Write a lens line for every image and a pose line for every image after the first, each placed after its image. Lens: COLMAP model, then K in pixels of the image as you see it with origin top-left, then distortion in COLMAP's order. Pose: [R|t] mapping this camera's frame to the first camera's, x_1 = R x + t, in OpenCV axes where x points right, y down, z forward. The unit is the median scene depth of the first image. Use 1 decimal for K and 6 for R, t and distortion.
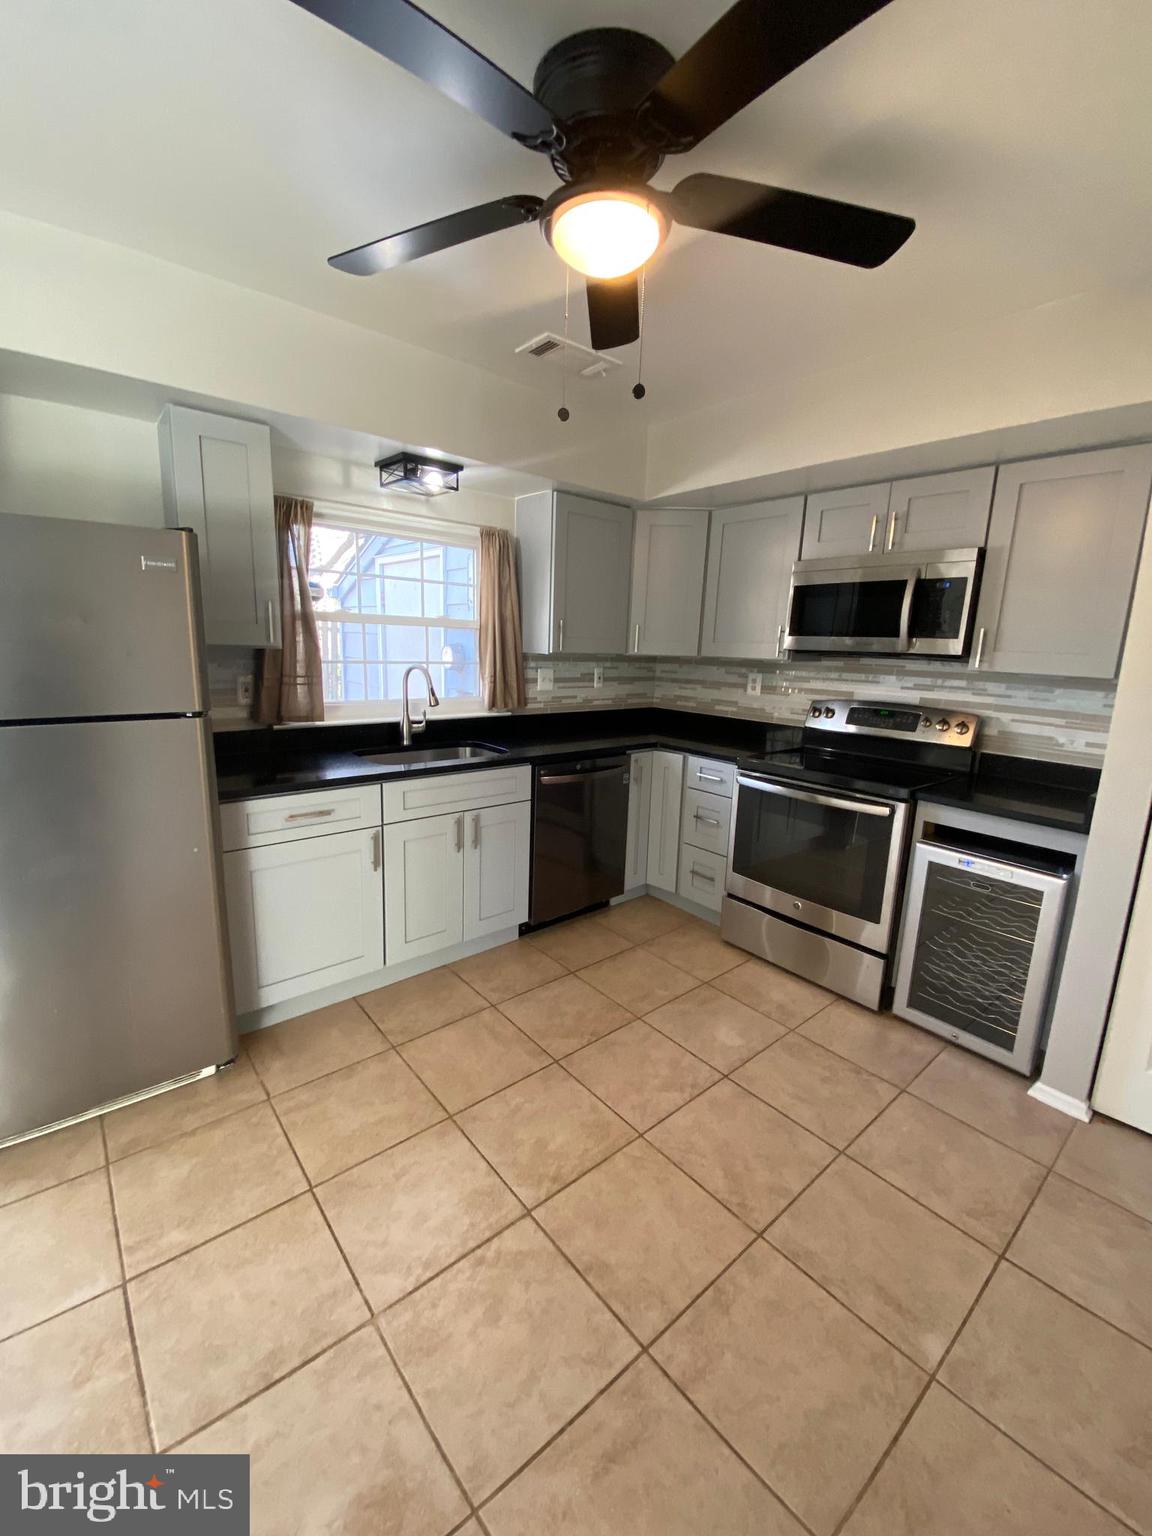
lens RADIAL K [[617.5, 0, 579.9], [0, 617.5, 764.7], [0, 0, 1]] dist [0.008898, -0.017186]
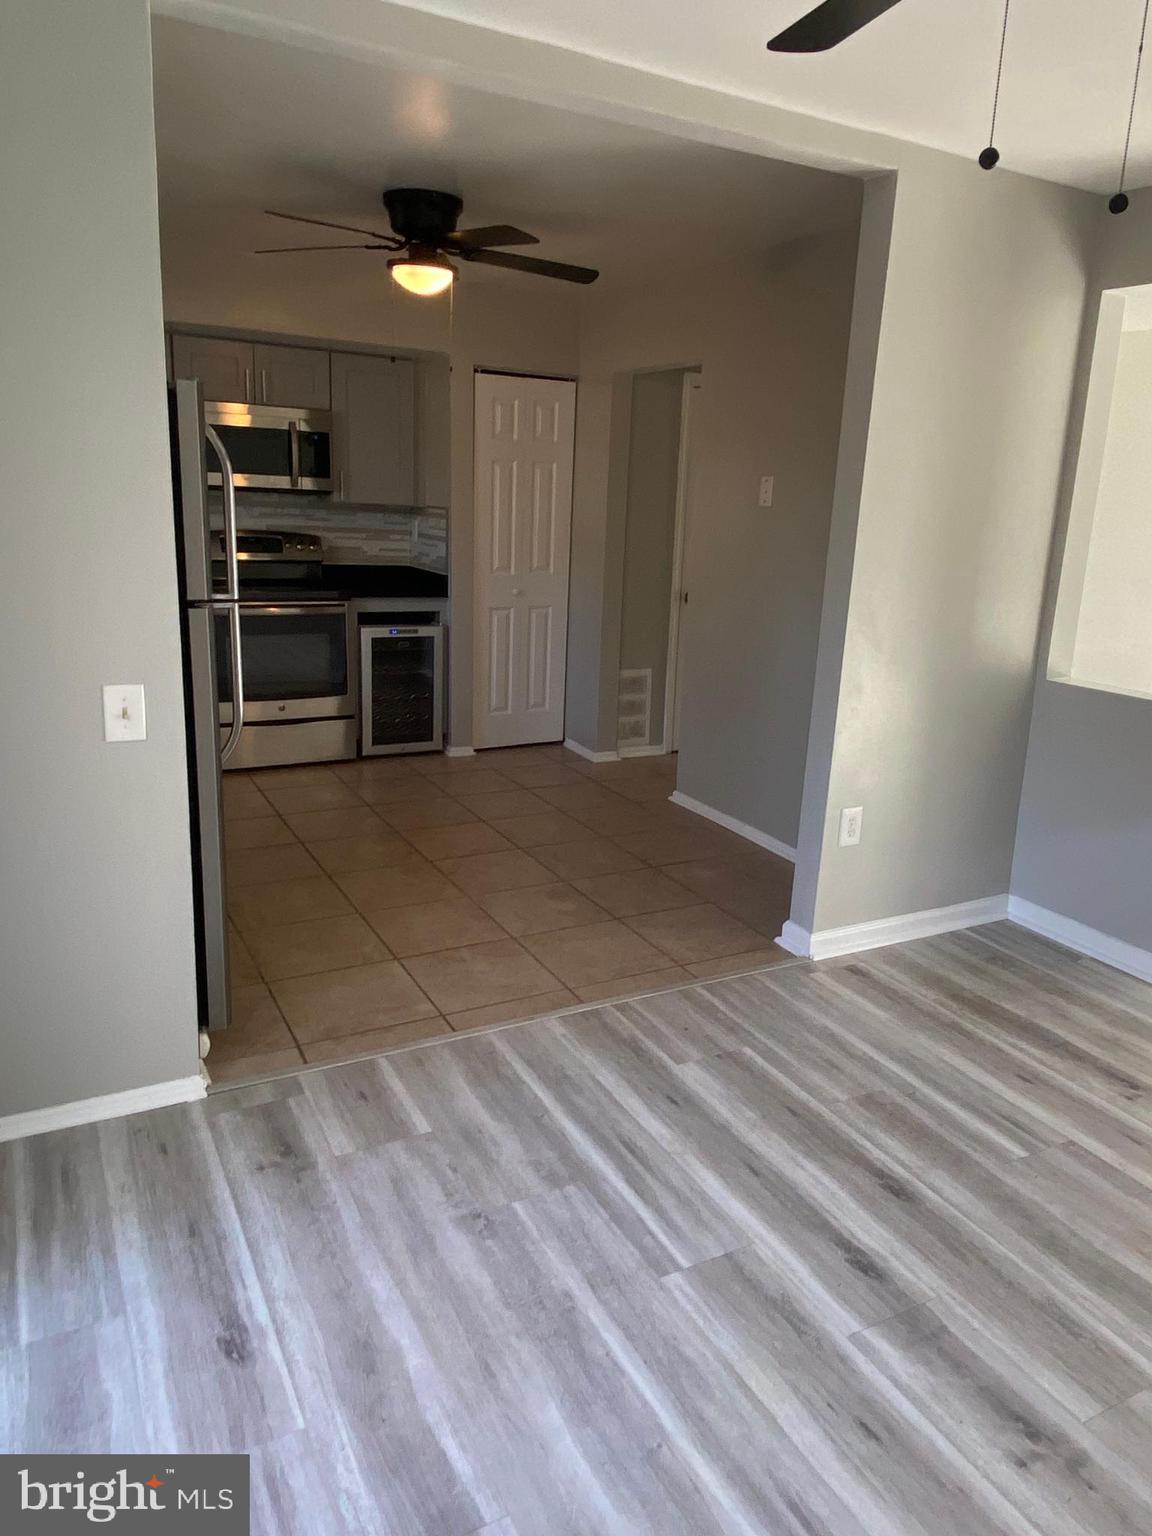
lens RADIAL K [[1044.5, 0, 576.0], [0, 1044.5, 768.0], [0, 0, 1]] dist [0.072472, -0.085410]
pose [[0.210669, -0.274293, 0.938287, -1.585136], [0.158924, 0.956669, 0.243984, -0.070172], [-0.964553, 0.097716, 0.245132, -0.036950]]
